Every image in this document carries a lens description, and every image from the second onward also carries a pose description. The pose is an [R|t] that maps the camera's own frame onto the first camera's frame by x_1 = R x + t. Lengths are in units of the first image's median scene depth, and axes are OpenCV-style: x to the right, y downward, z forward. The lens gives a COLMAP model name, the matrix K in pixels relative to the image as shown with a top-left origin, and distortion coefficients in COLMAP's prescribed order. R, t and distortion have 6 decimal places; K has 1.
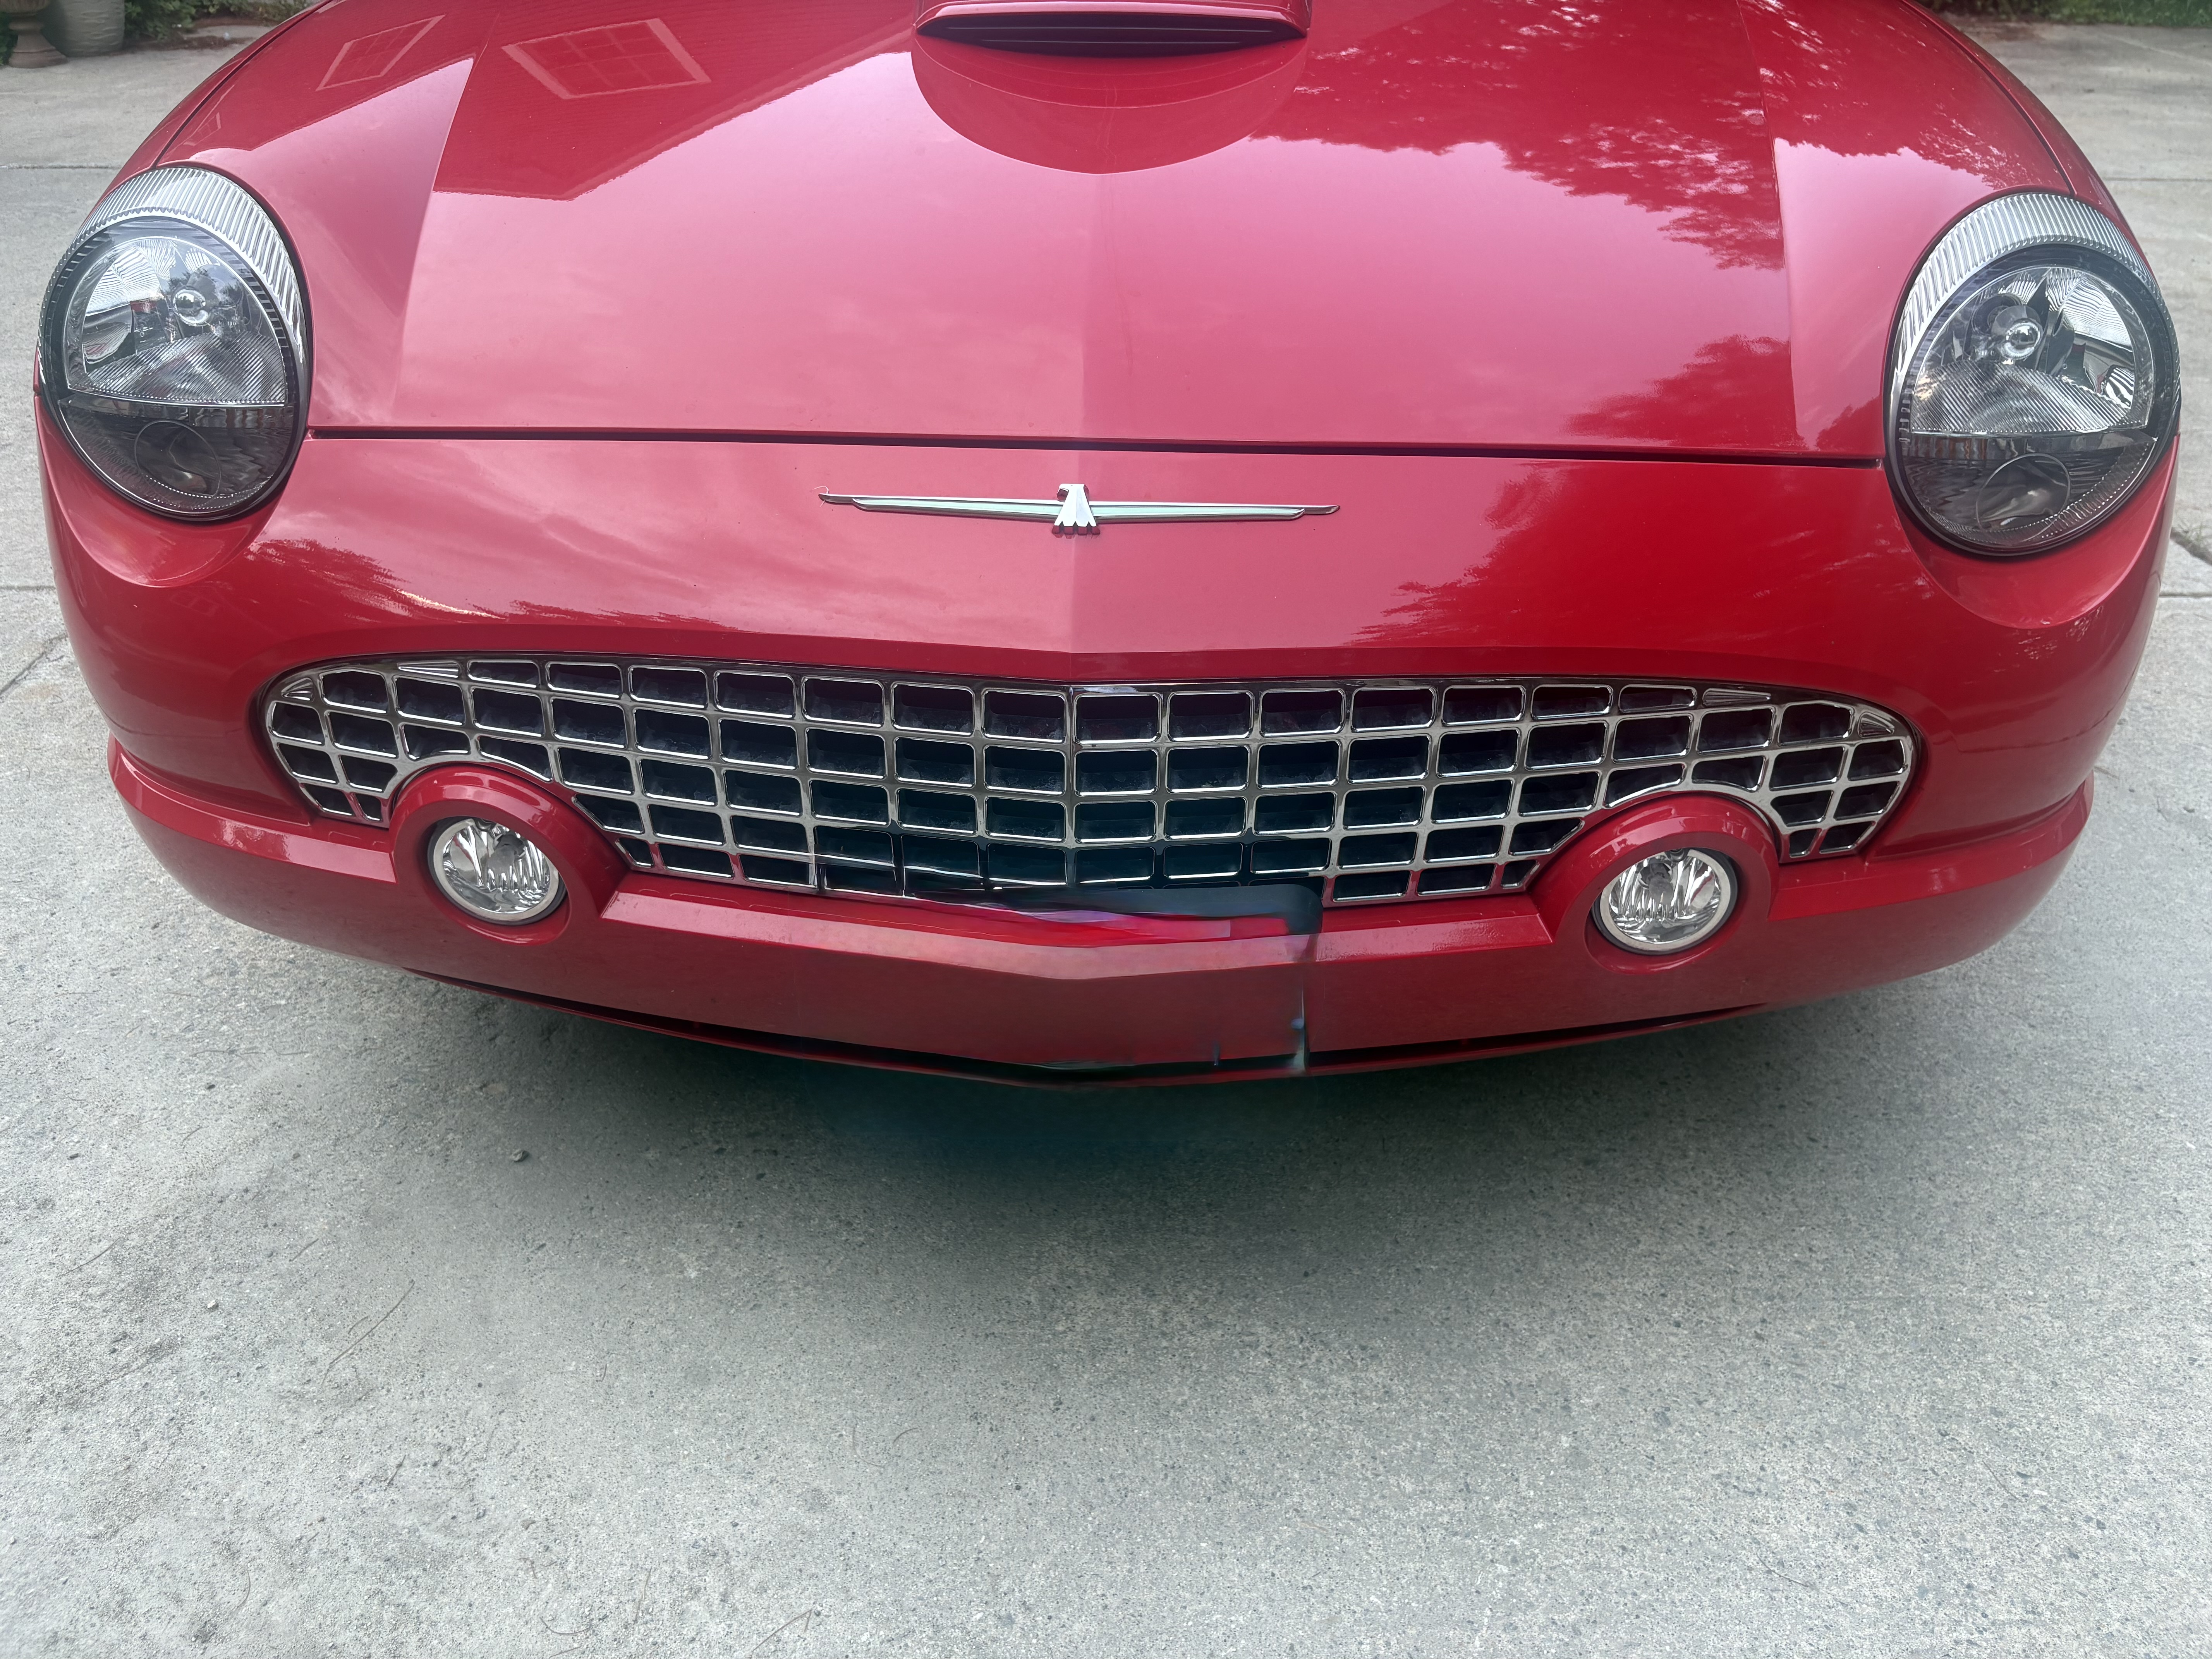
lens RADIAL K [[1689.4, 0, 1091.8], [0, 1689.4, 822.4], [0, 0, 1]] dist [0.056606, -0.072111]
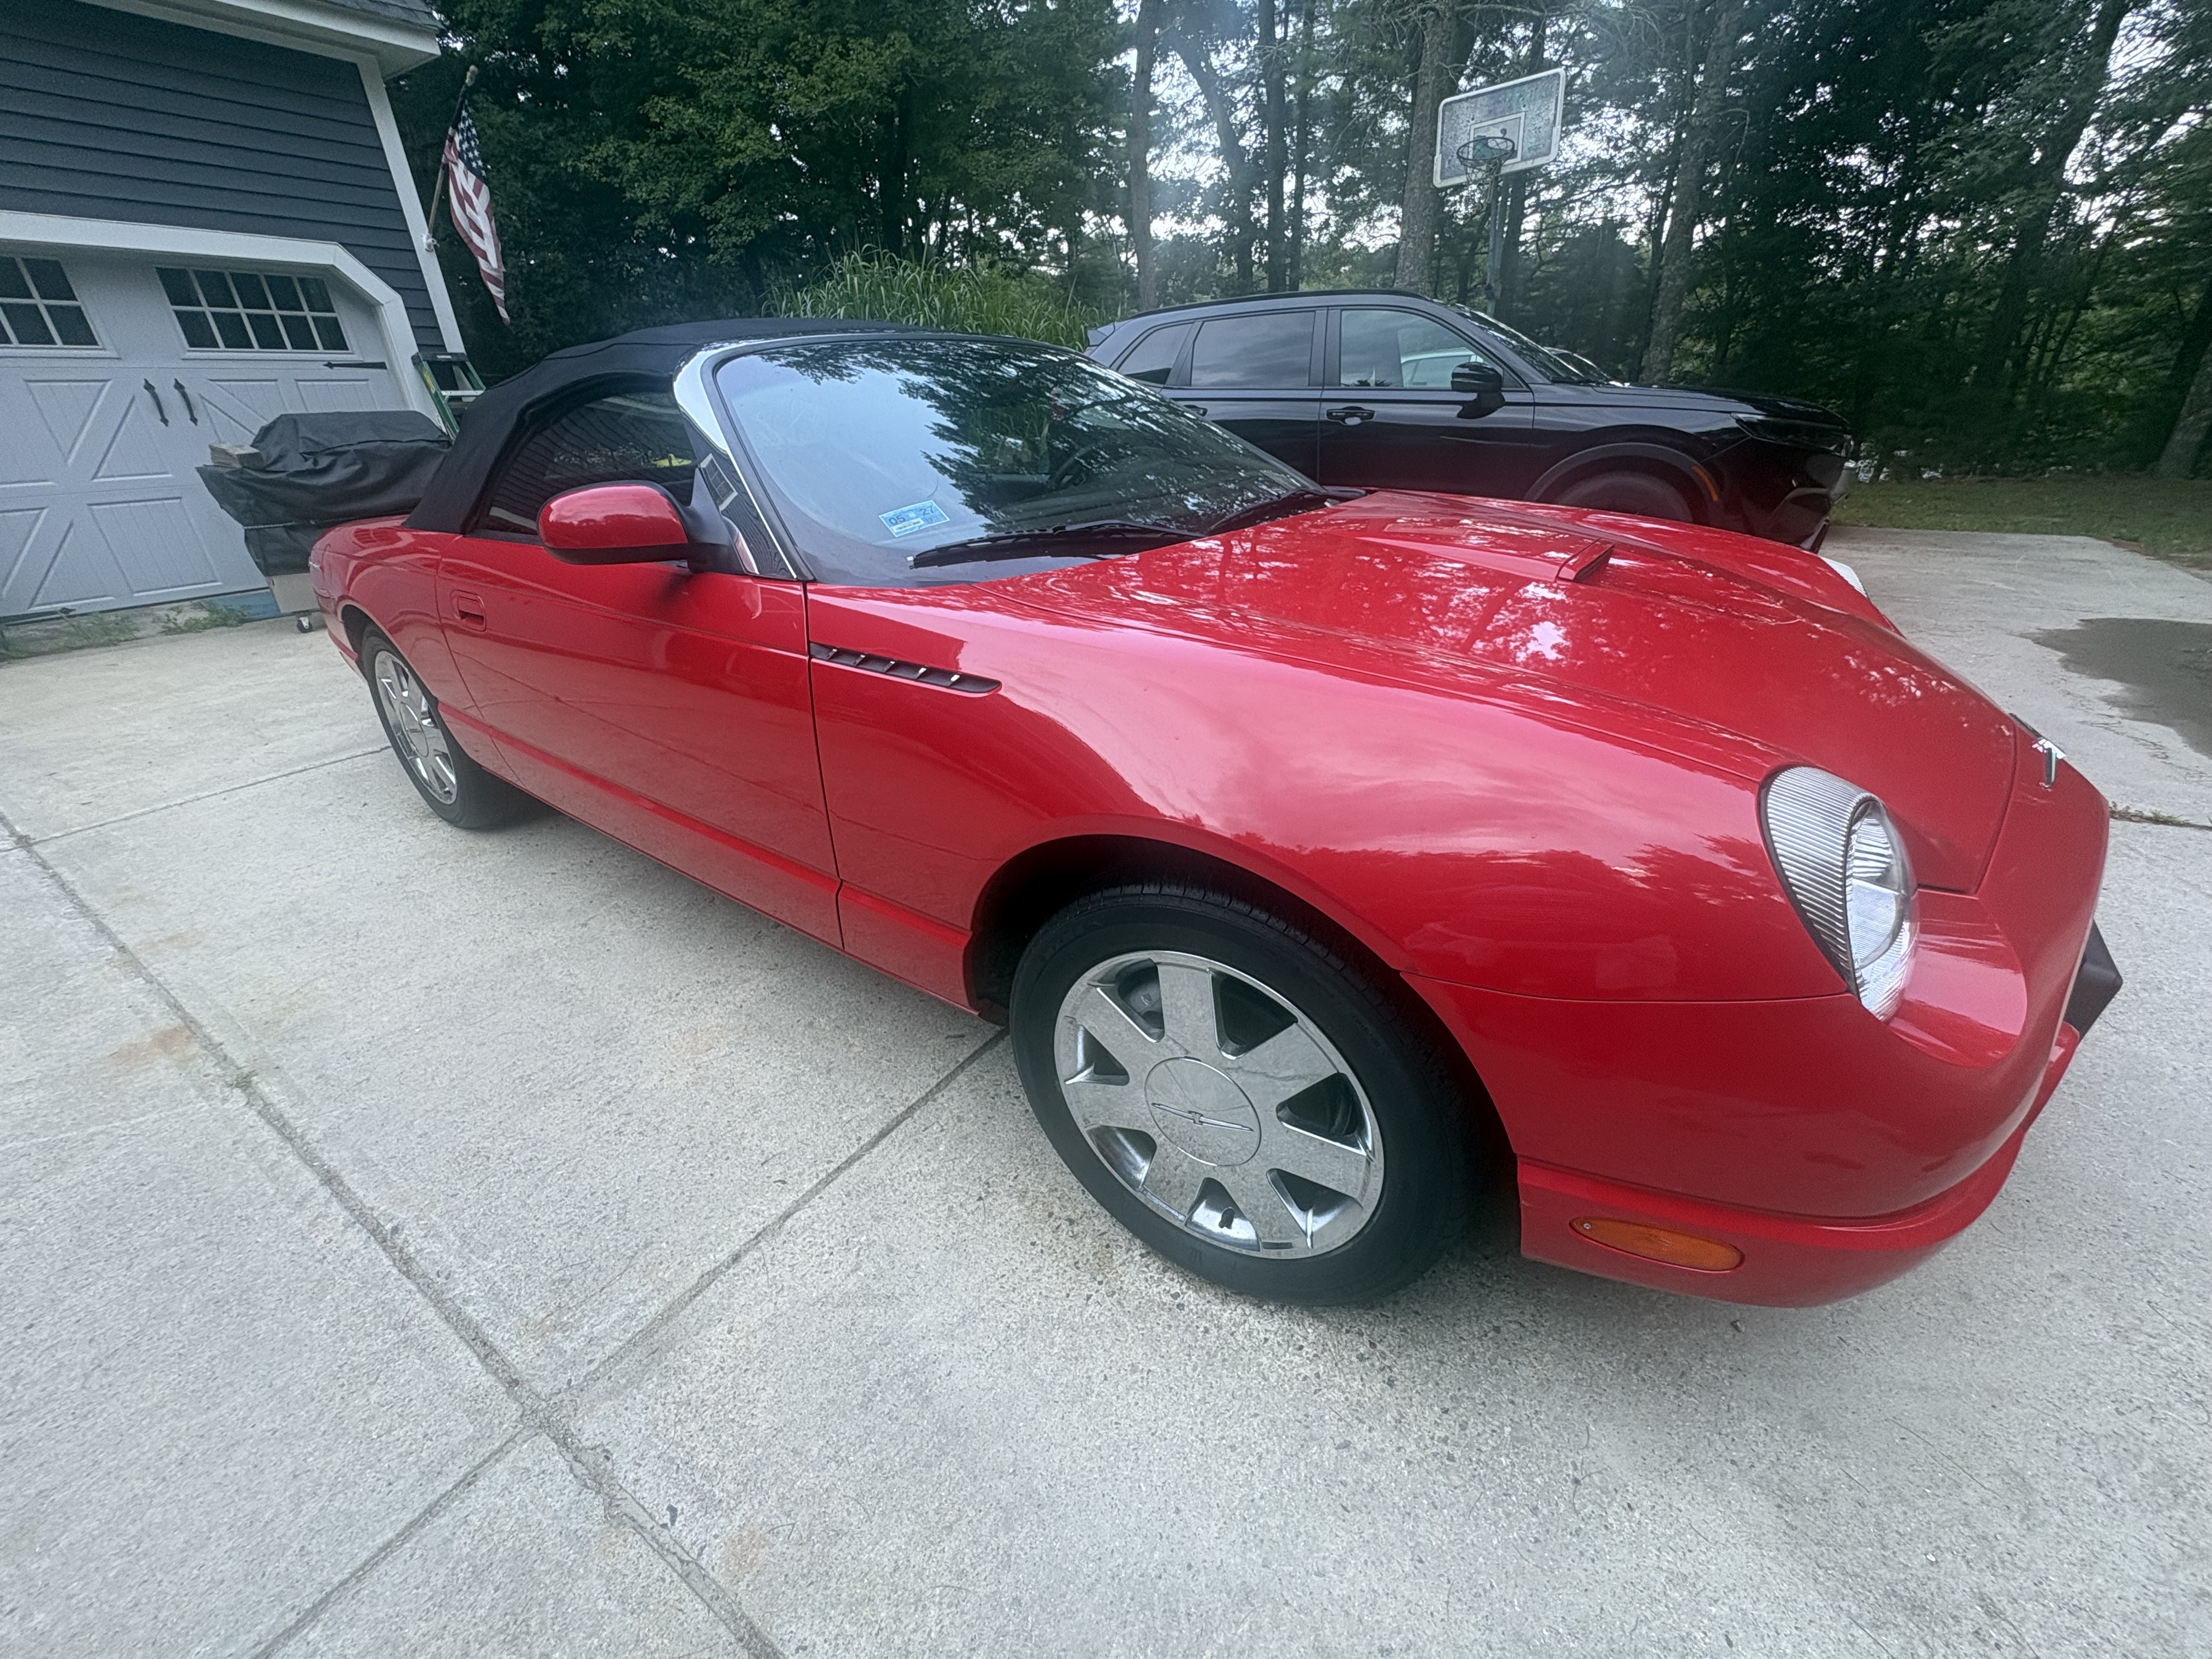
lens RADIAL K [[878.2, 0, 1106.0], [0, 878.2, 829.5], [0, 0, 1]] dist [-0.000271, 0.000293]
pose [[0.563437, -0.382478, 0.732290, -1.172038], [0.460152, 0.881449, 0.106336, -0.588289], [-0.686148, 0.277051, 0.672639, 0.834759]]
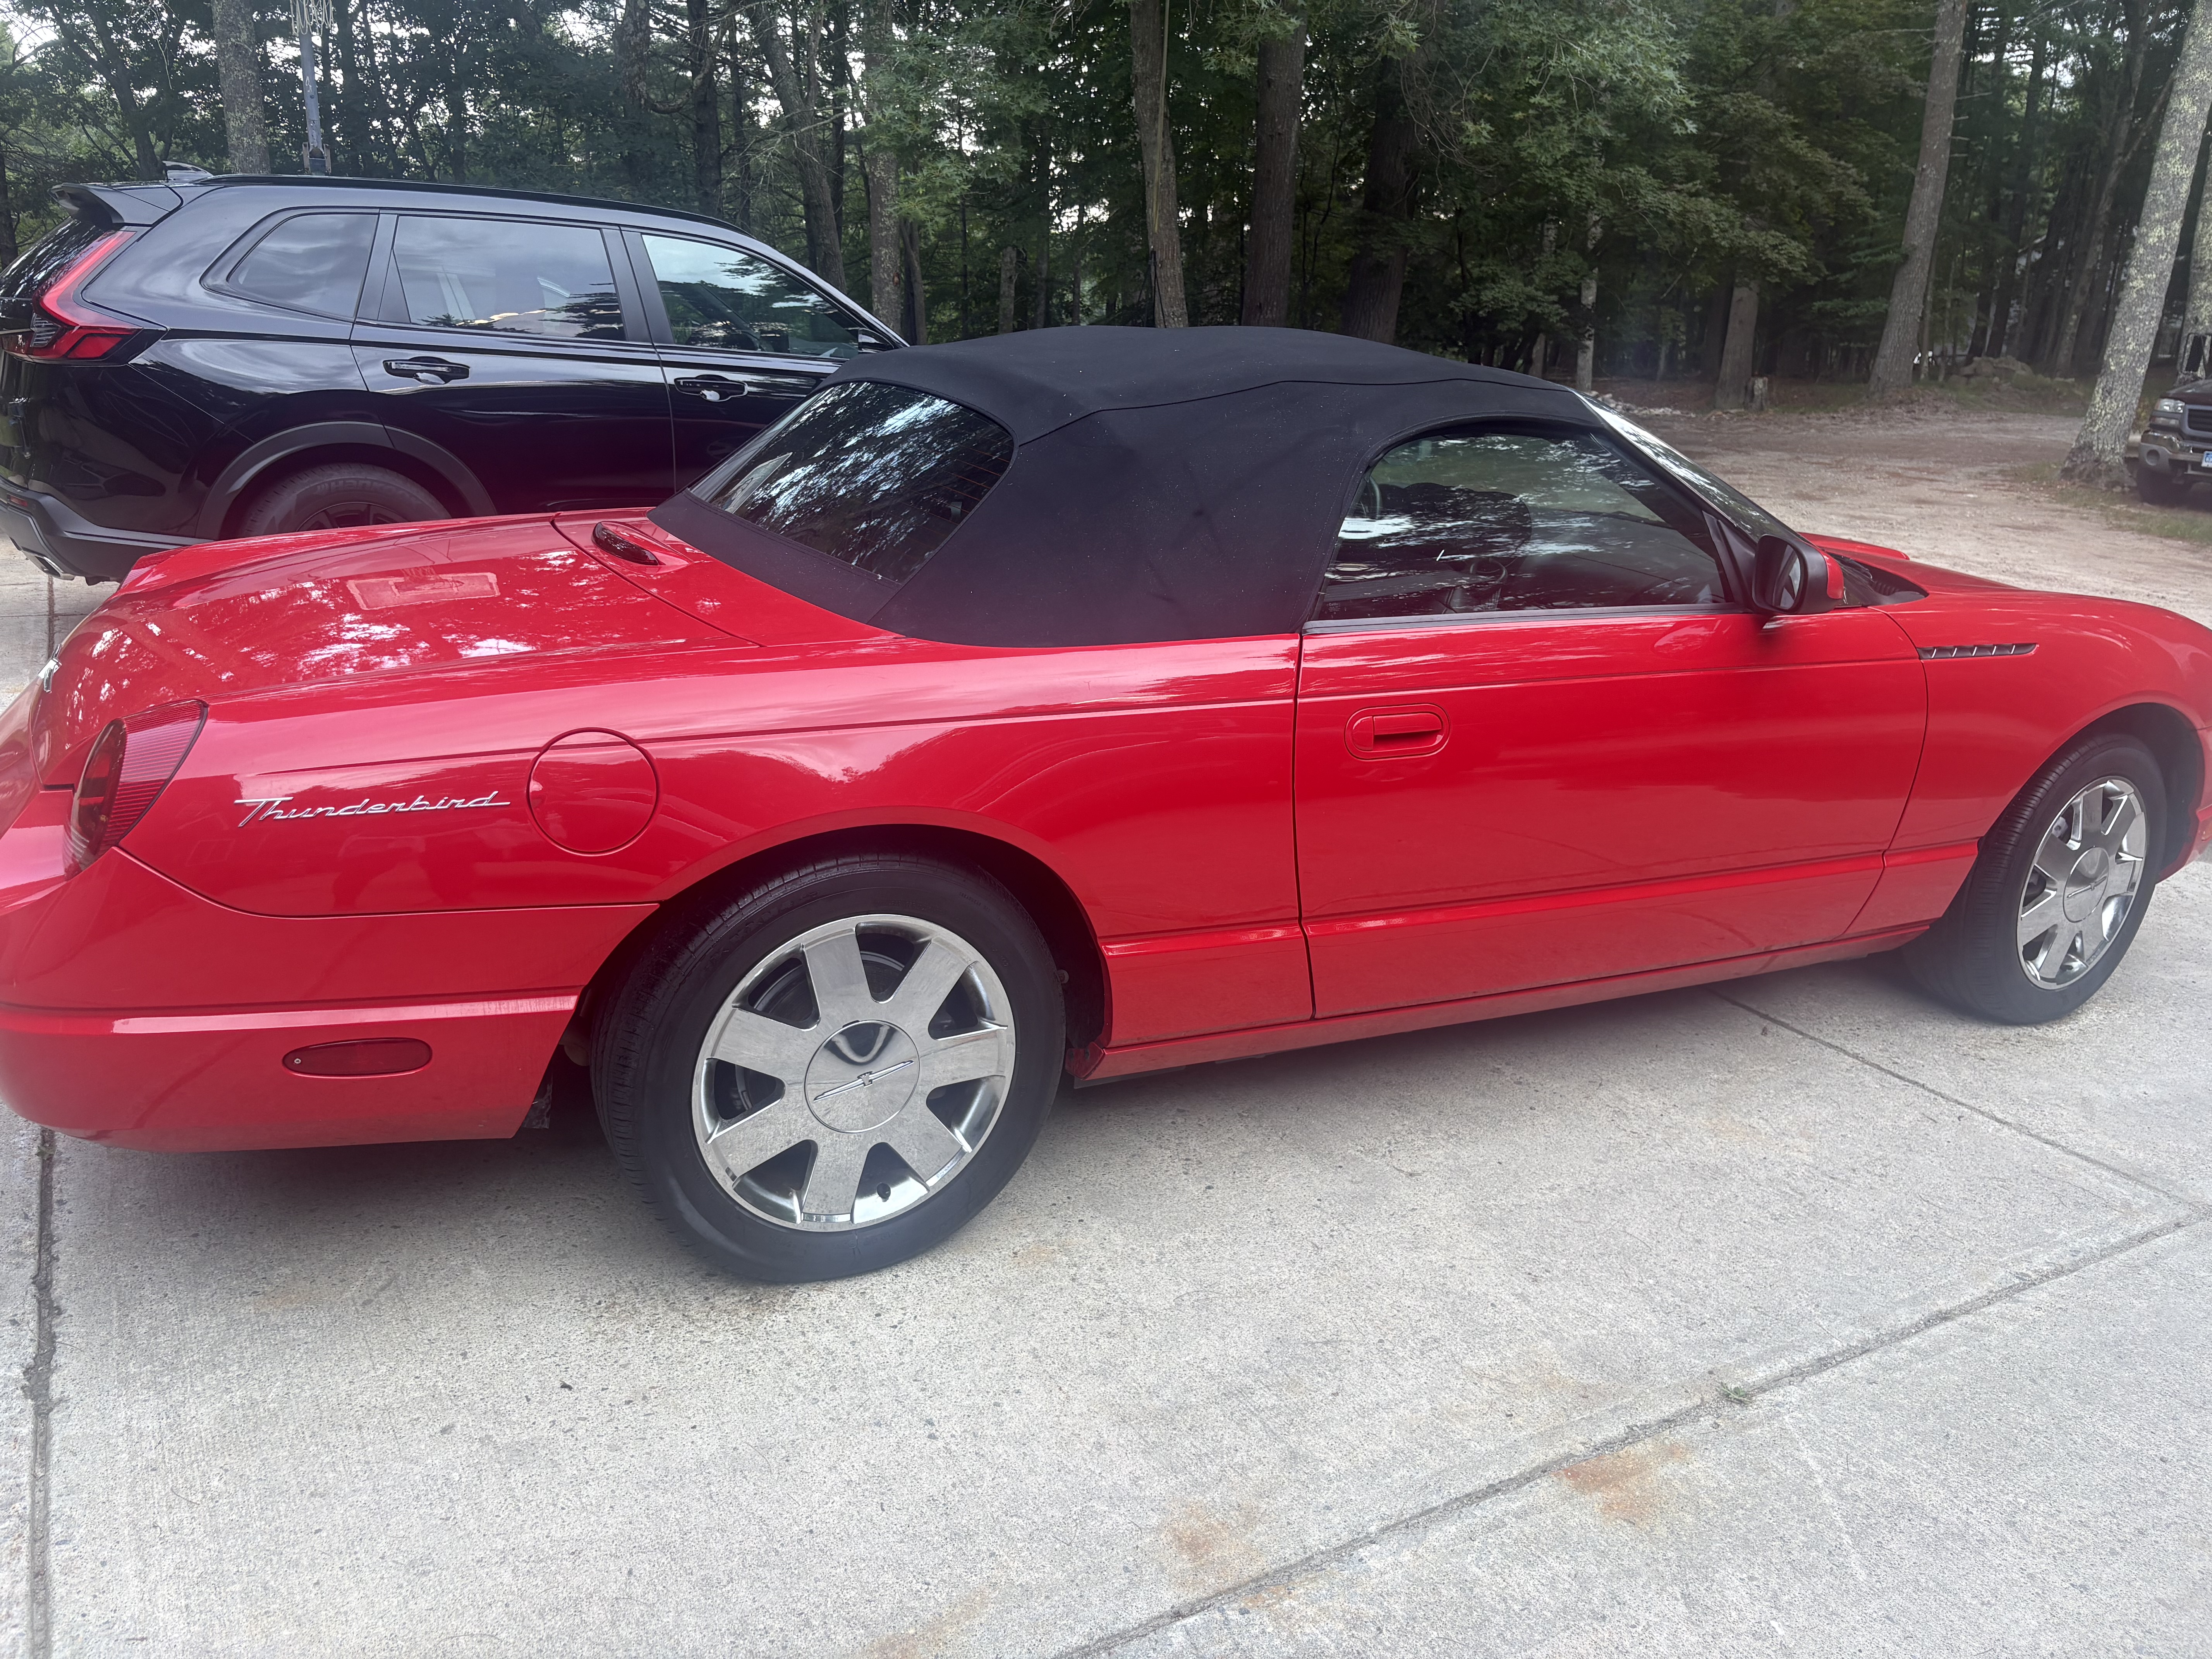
lens RADIAL K [[1660.8, 0, 1099.7], [0, 1660.8, 845.8], [0, 0, 1]] dist [0.067841, -0.076536]
pose [[-0.491593, -0.288356, 0.821698, -1.983351], [0.409457, 0.756235, 0.510347, -2.219898], [-0.768558, 0.587333, -0.253690, 3.209614]]
